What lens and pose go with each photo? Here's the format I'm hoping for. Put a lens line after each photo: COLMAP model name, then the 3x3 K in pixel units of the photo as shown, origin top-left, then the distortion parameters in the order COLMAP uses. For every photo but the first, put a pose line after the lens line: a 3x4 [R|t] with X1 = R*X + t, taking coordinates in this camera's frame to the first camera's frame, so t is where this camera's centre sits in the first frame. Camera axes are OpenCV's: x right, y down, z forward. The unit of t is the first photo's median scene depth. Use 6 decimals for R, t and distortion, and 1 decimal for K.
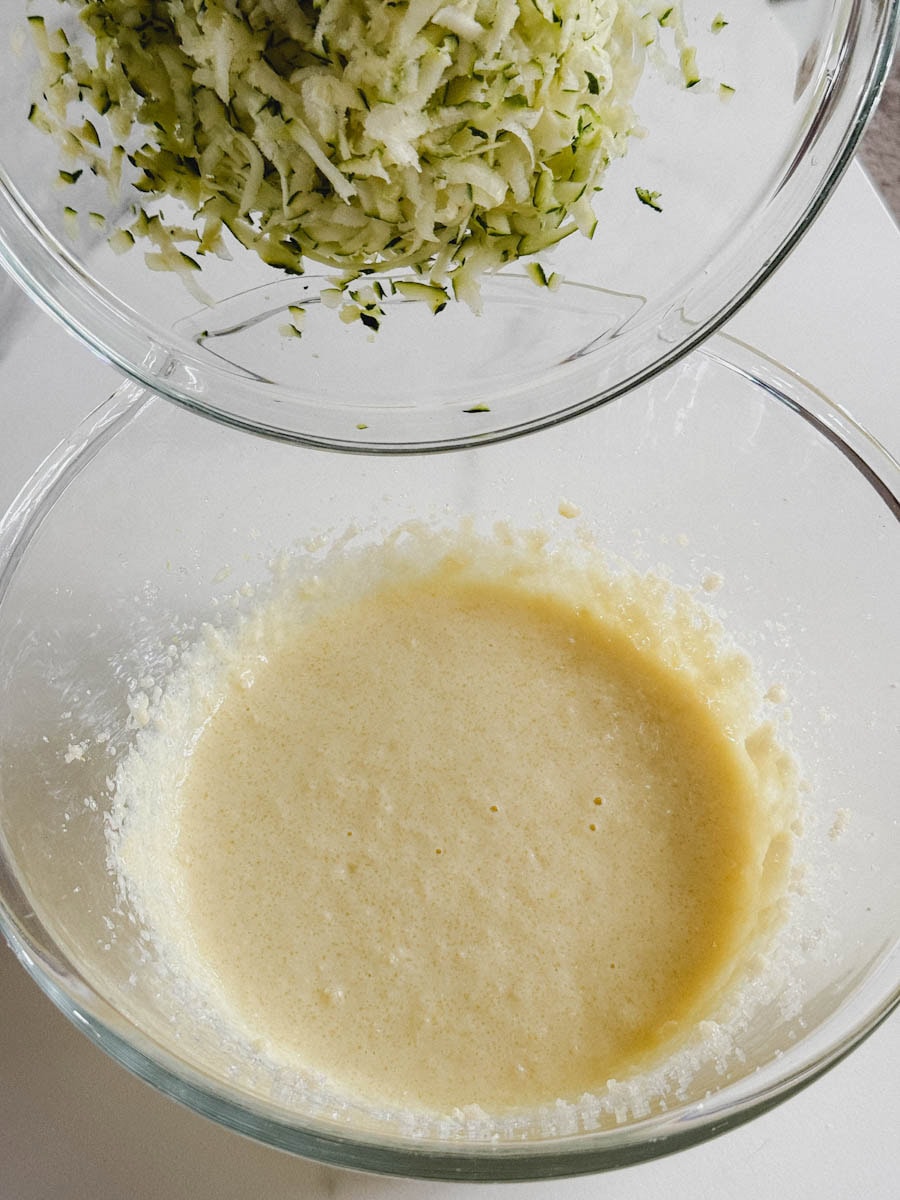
lens RADIAL K [[1680.7, 0, 450.9], [0, 1680.7, 598.9], [0, 0, 1]] dist [0.013331, 0.000000]
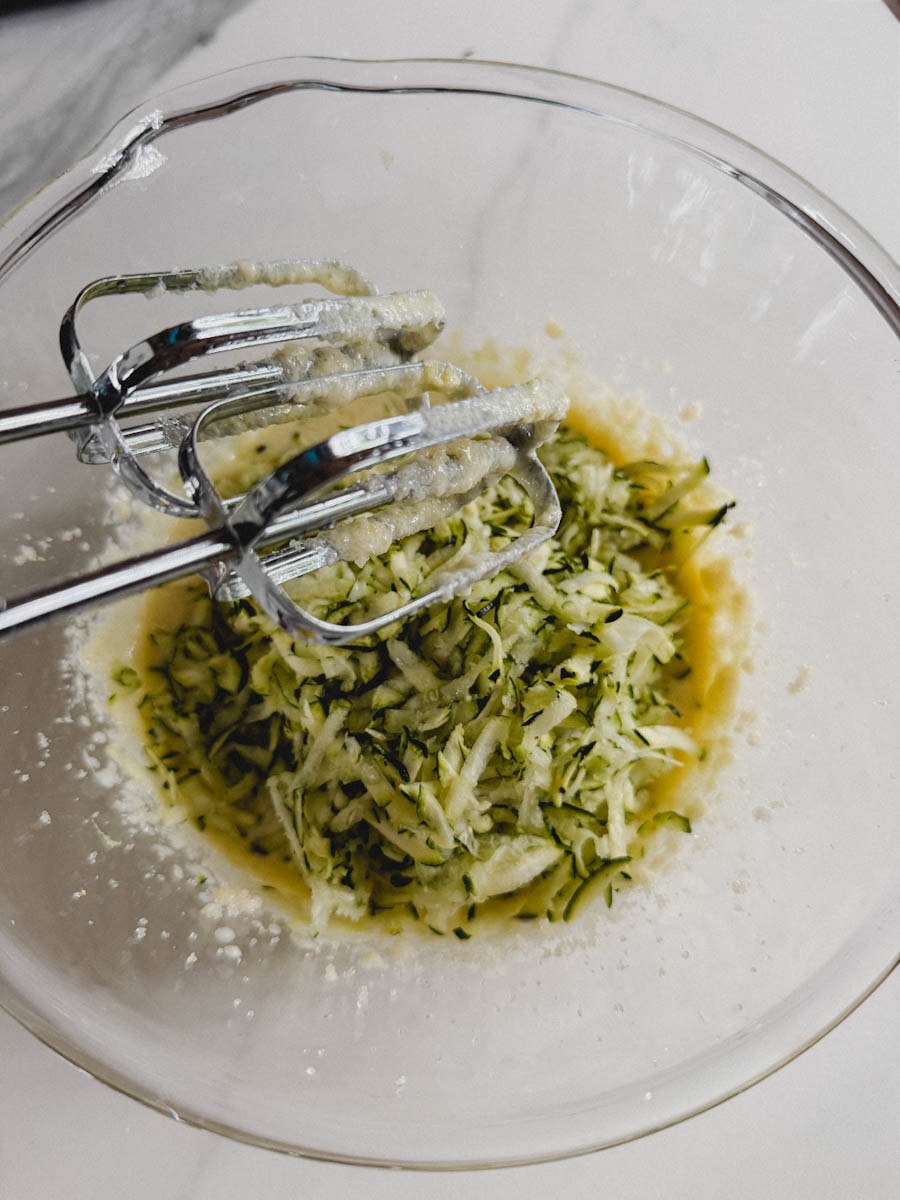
lens RADIAL K [[841.0, 0, 442.9], [0, 841.0, 596.5], [0, 0, 1]] dist [-0.005991, -0.001028]
pose [[0.996936, 0.073691, -0.026219, 0.029836], [-0.064809, 0.965928, 0.250565, -0.021268], [0.043790, -0.248098, 0.967745, 0.500851]]
